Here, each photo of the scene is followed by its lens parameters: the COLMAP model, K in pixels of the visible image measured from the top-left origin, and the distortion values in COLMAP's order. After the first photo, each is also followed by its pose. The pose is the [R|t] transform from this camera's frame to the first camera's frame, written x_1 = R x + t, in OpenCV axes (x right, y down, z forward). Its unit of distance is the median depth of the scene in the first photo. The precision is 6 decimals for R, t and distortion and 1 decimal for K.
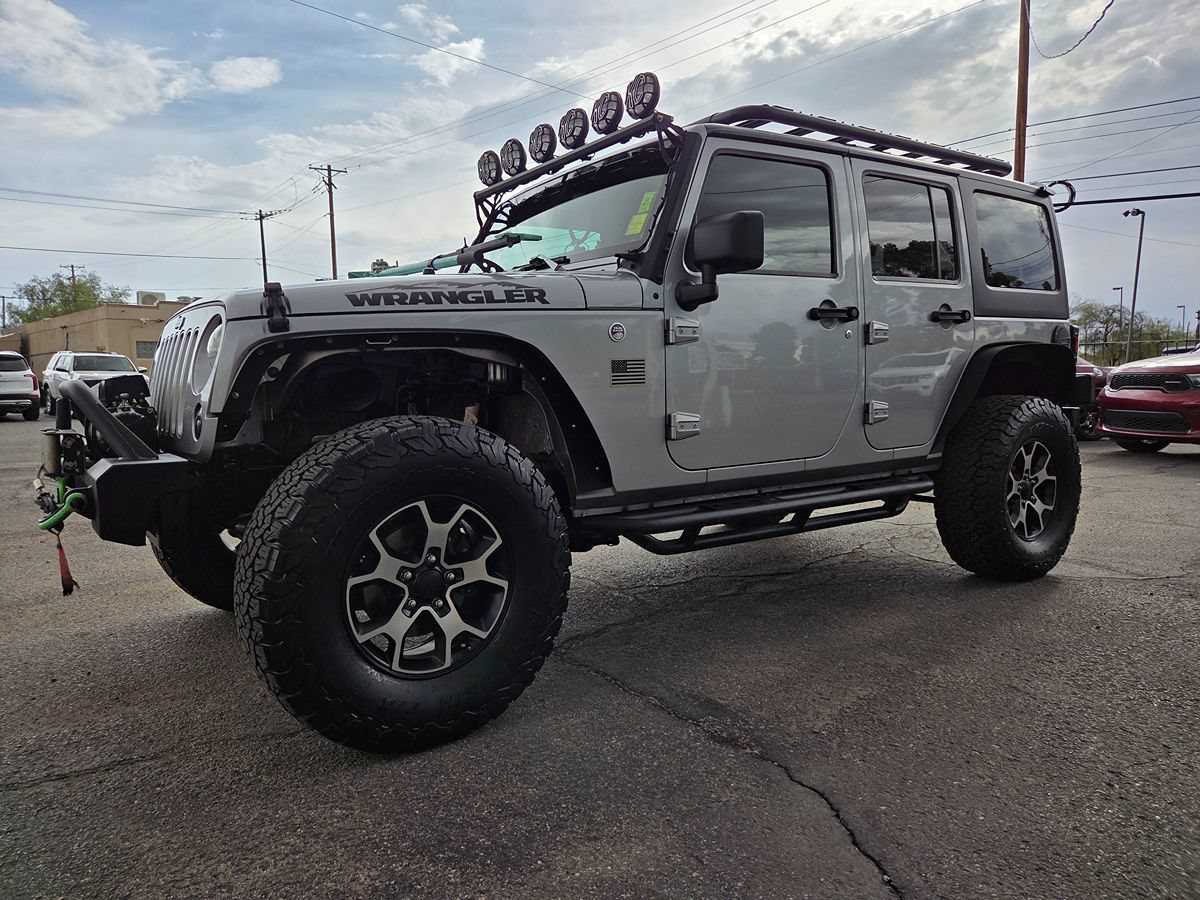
lens RADIAL K [[809.4, 0, 596.1], [0, 809.4, 441.7], [0, 0, 1]] dist [0.061619, -0.051069]
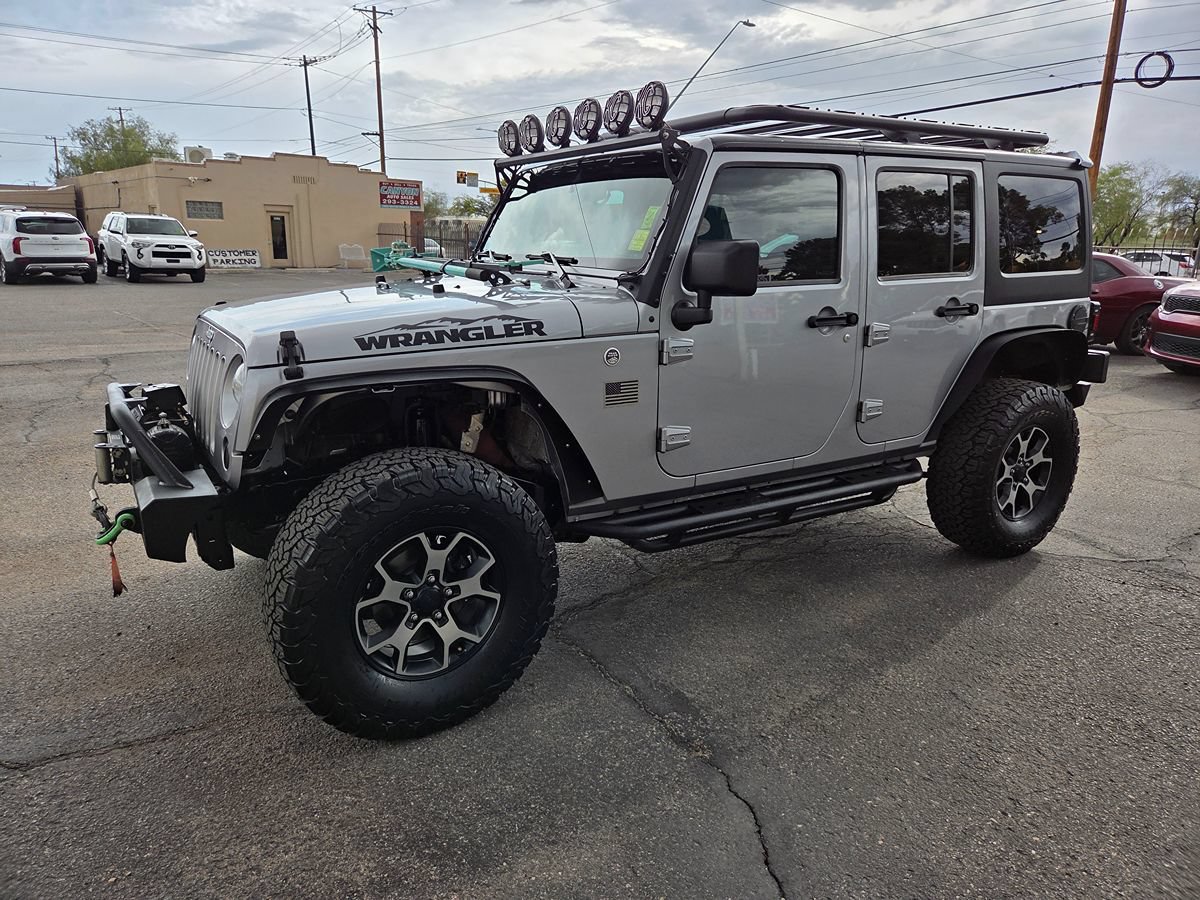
lens RADIAL K [[809.4, 0, 600.8], [0, 809.4, 439.4], [0, 0, 1]] dist [0.061619, -0.051069]
pose [[0.997913, 0.042135, -0.048931, 0.065399], [-0.033512, 0.985672, 0.165309, -0.195713], [0.055195, -0.163324, 0.985027, -0.061639]]
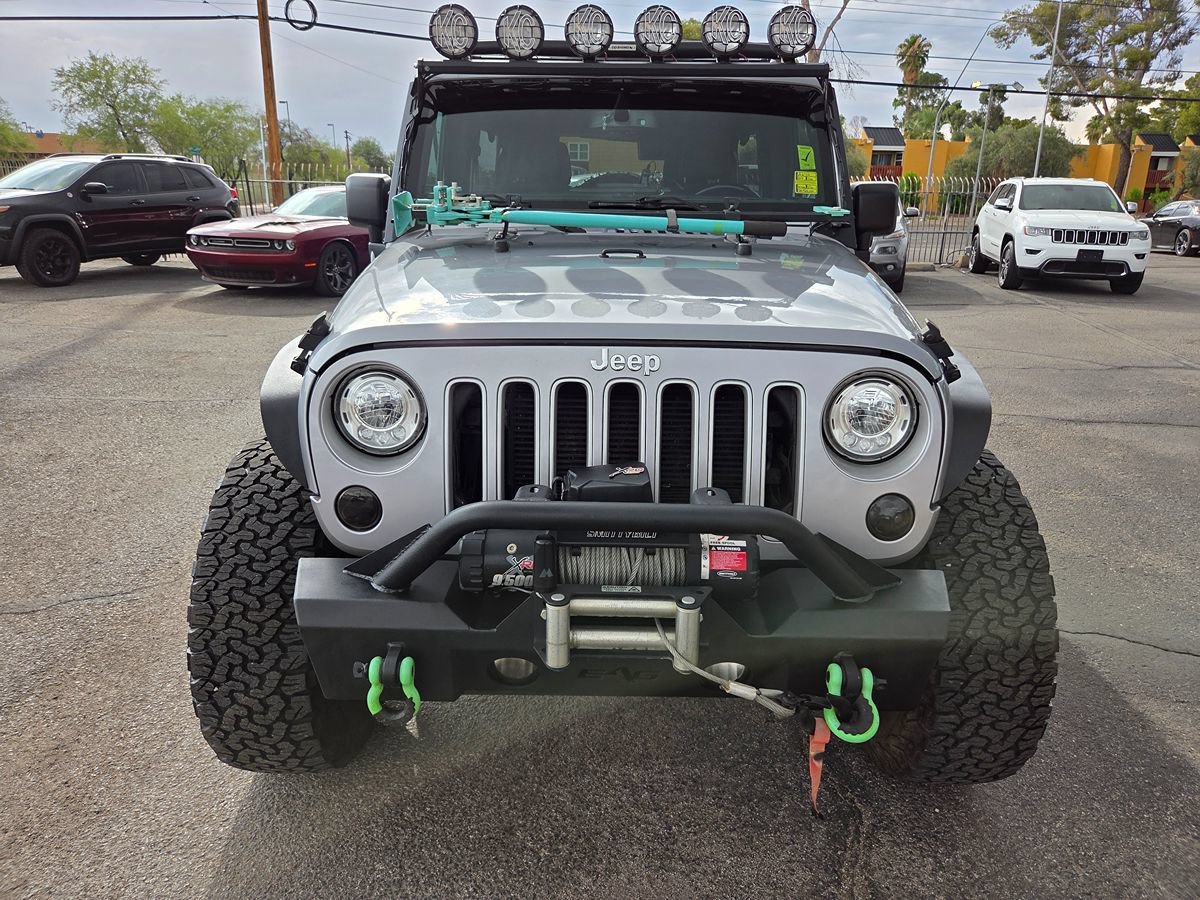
lens RADIAL K [[818.0, 0, 597.8], [0, 818.0, 450.5], [0, 0, 1]] dist [0.023954, -0.010406]
pose [[0.594134, -0.225932, 0.771984, -0.962875], [0.039067, 0.966715, 0.252856, -0.225973], [-0.803417, -0.120071, 0.583185, 0.621125]]
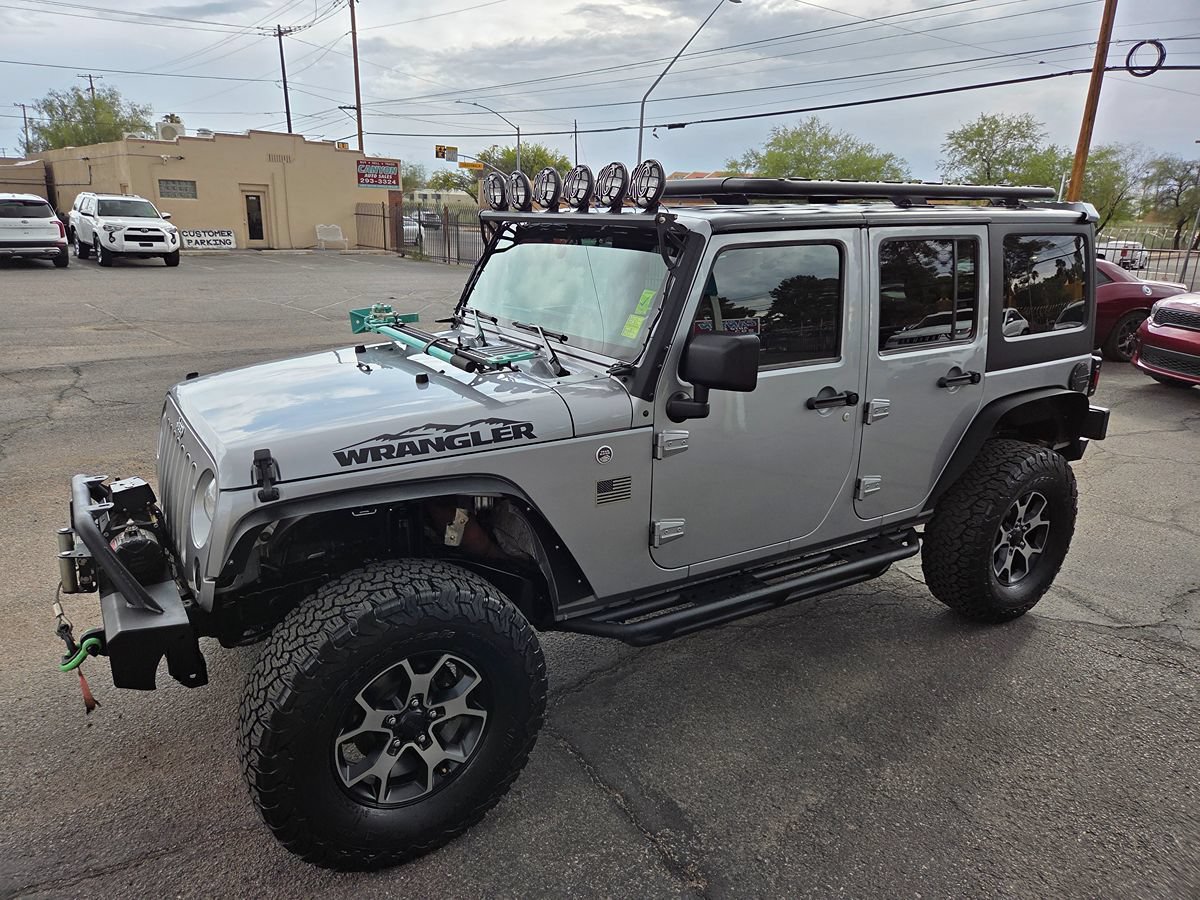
lens RADIAL K [[809.4, 0, 589.9], [0, 809.4, 444.5], [0, 0, 1]] dist [0.061619, -0.051069]
pose [[0.998125, 0.049696, -0.035726, 0.041982], [-0.041539, 0.978728, 0.200913, -0.337327], [0.044951, -0.199053, 0.978957, 0.009877]]
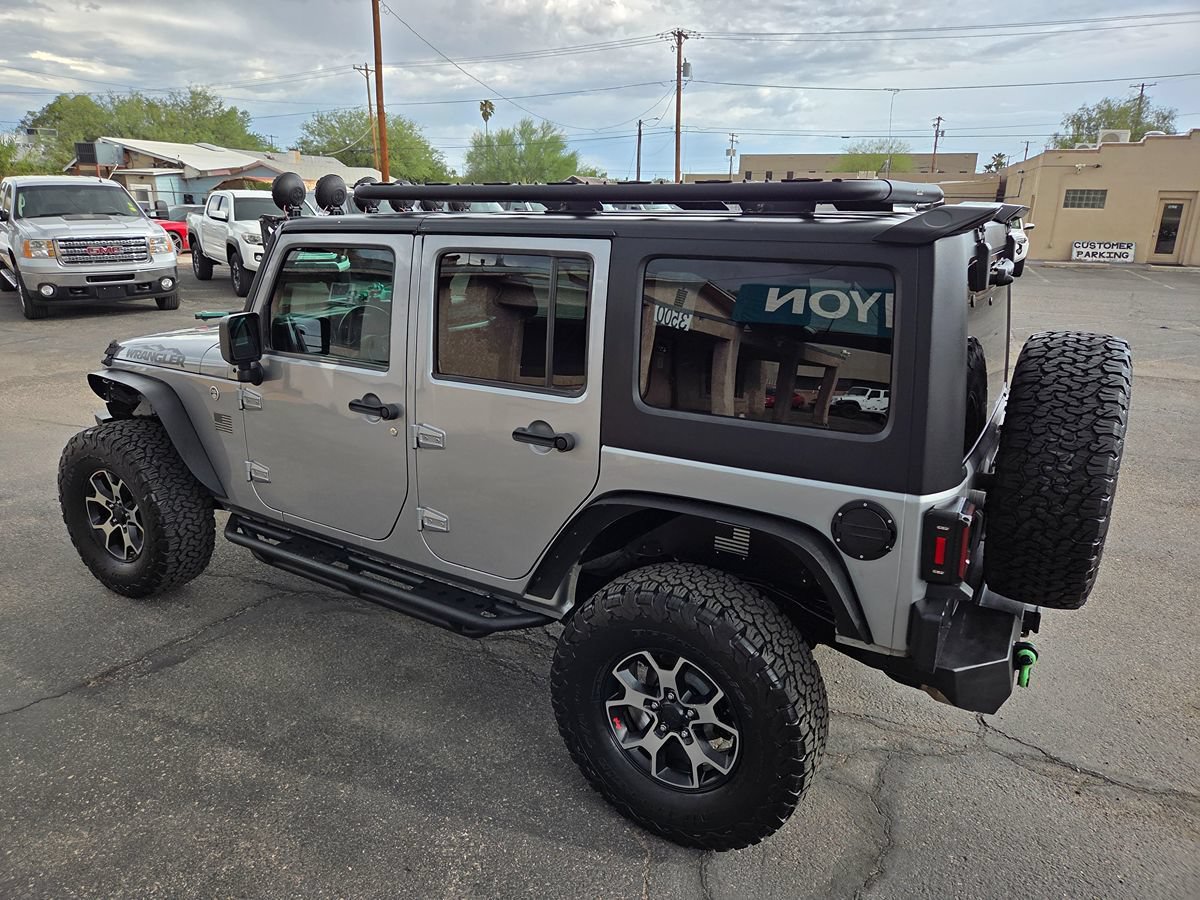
lens RADIAL K [[809.4, 0, 603.6], [0, 809.4, 445.8], [0, 0, 1]] dist [0.061619, -0.051069]
pose [[0.410217, 0.286405, -0.865849, 1.455139], [-0.096178, 0.957700, 0.271221, -0.468157], [0.906902, -0.027985, 0.420411, 0.973161]]
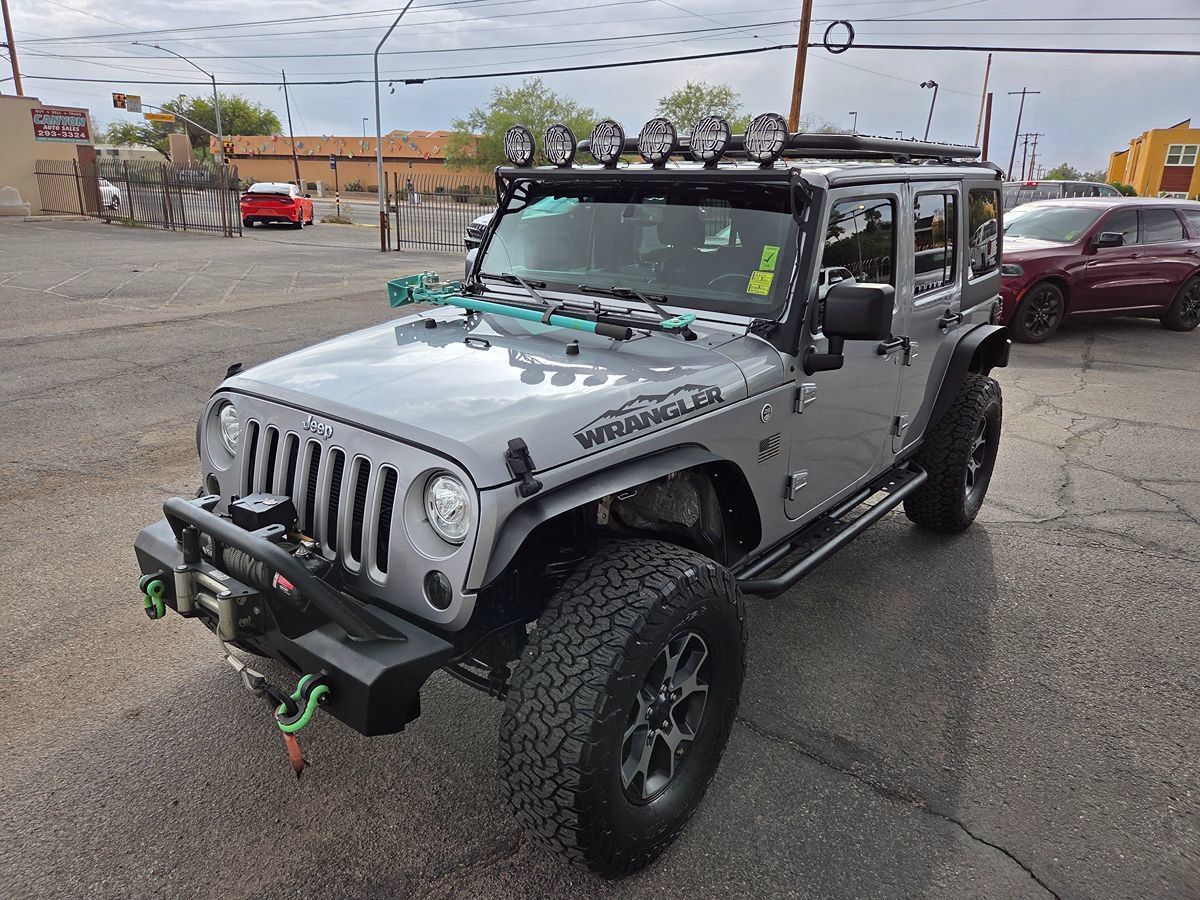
lens RADIAL K [[809.4, 0, 591.3], [0, 809.4, 440.7], [0, 0, 1]] dist [0.061619, -0.051069]
pose [[0.958804, -0.051963, 0.279277, -0.450457], [-0.014202, 0.973129, 0.229820, -0.319150], [-0.283715, -0.224319, 0.932302, 0.104632]]
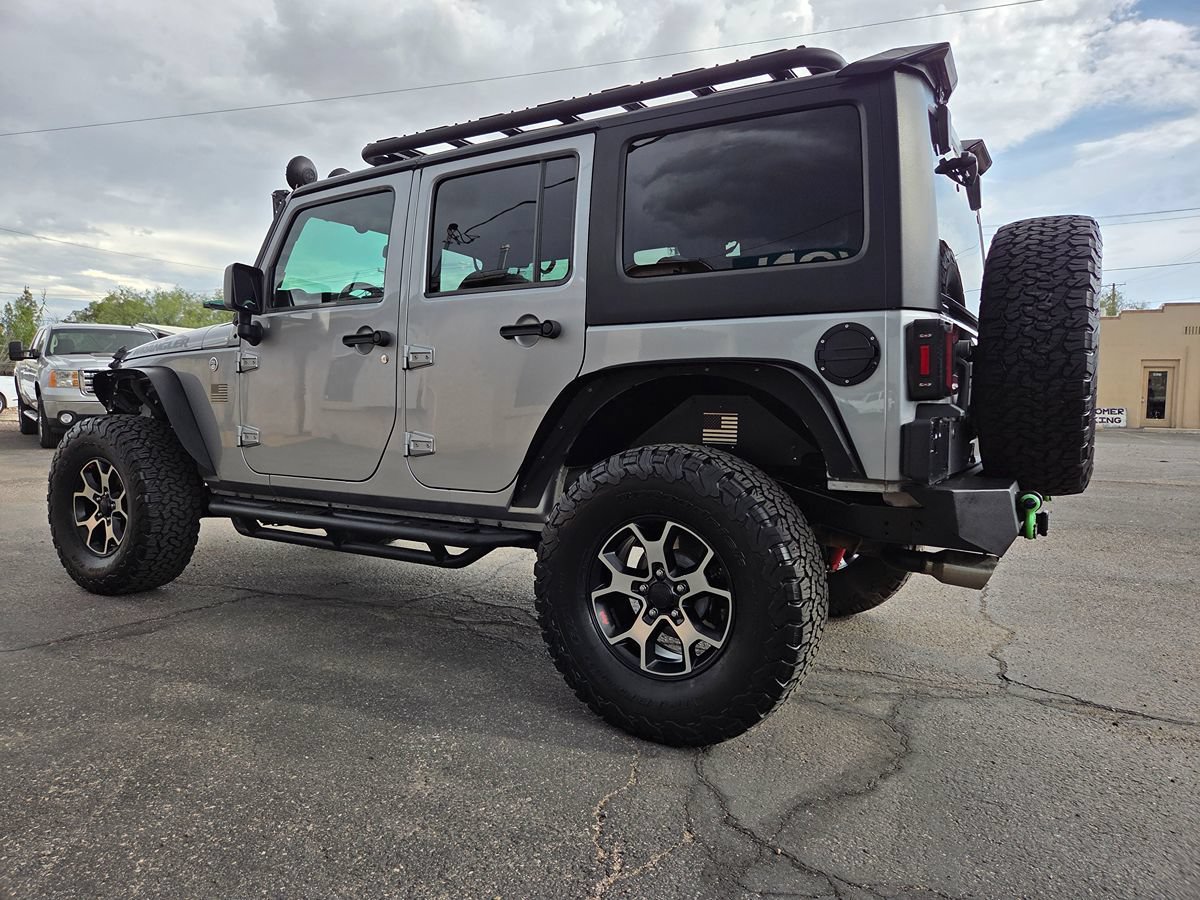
lens RADIAL K [[809.4, 0, 599.1], [0, 809.4, 449.3], [0, 0, 1]] dist [0.061619, -0.051069]
pose [[0.399729, 0.079086, -0.913215, 1.528035], [-0.090945, 0.994777, 0.046342, -0.111047], [0.912111, 0.064528, 0.404834, 1.003484]]
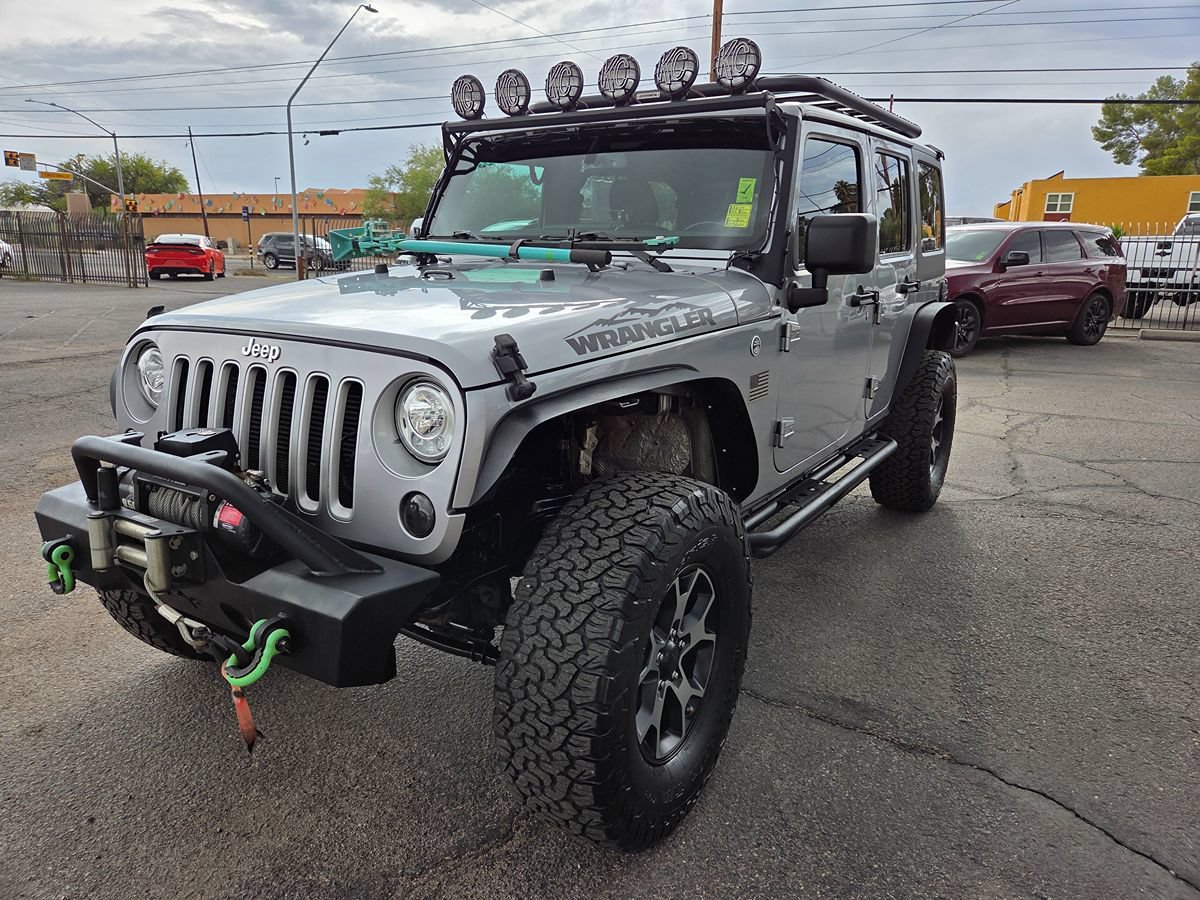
lens RADIAL K [[809.4, 0, 599.1], [0, 809.4, 445.8], [0, 0, 1]] dist [0.061619, -0.051069]
pose [[0.923975, -0.071475, 0.375714, -0.486947], [0.006973, 0.985367, 0.170305, -0.175930], [-0.382388, -0.154738, 0.910953, 0.182244]]
